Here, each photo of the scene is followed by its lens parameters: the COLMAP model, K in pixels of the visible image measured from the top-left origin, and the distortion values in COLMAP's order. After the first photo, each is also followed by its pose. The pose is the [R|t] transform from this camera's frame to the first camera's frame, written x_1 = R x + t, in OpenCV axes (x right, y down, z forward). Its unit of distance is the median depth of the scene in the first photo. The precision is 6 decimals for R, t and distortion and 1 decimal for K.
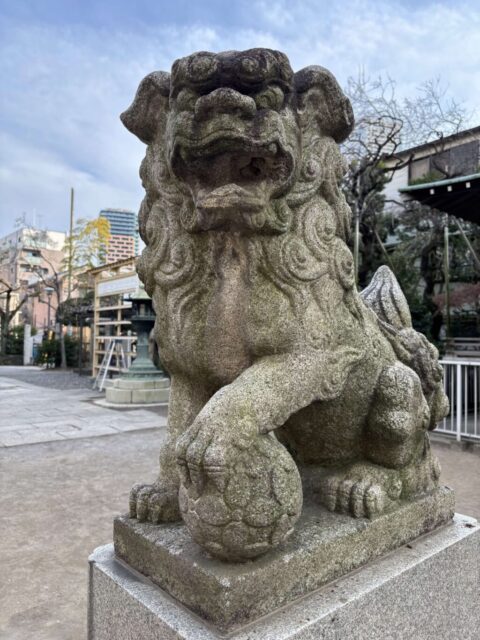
lens RADIAL K [[479.8, 0, 240.0], [0, 479.8, 320.0], [0, 0, 1]] dist [0.060626, -0.070680]
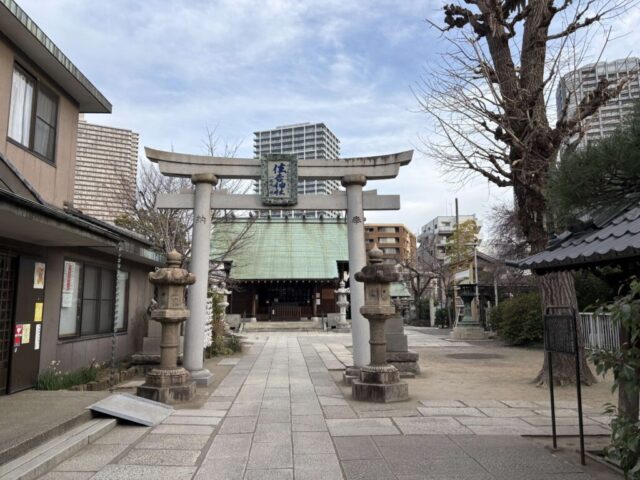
lens RADIAL K [[480.3, 0, 316.6], [0, 480.3, 239.8], [0, 0, 1]] dist [0.058998, -0.061713]
pose [[0.768156, -0.102241, -0.632046, 0.146218], [0.034900, 0.992387, -0.118114, -0.003508], [0.639310, 0.068672, 0.765876, -0.215564]]
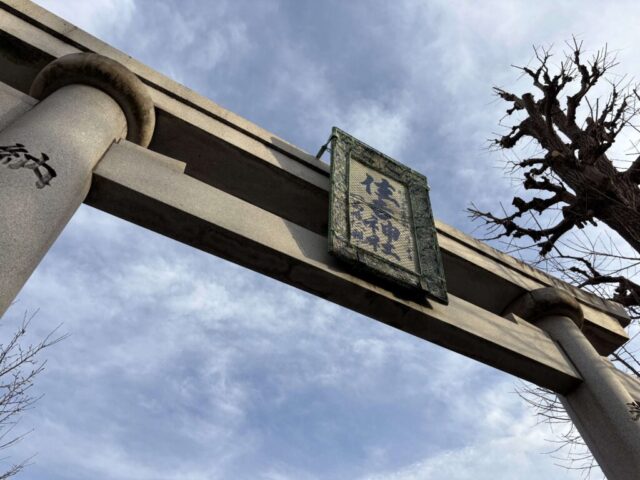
lens RADIAL K [[479.5, 0, 318.7], [0, 479.5, 239.5], [0, 0, 1]] dist [0.074189, -0.072954]
pose [[0.977753, -0.201780, -0.057313, -0.017559], [0.080900, 0.614836, -0.784494, -0.006234], [0.193533, 0.762405, 0.617482, -0.091050]]
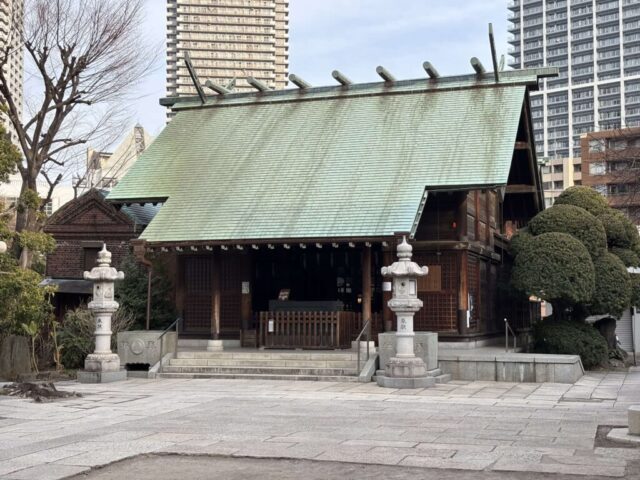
lens RADIAL K [[953.6, 0, 320.0], [0, 953.6, 240.0], [0, 0, 1]] dist [0.226880, -0.897768]
pose [[0.492477, -0.074874, -0.867099, 0.128831], [0.036656, 0.997193, -0.065289, 0.003800], [0.869553, 0.000369, 0.493839, 0.041218]]
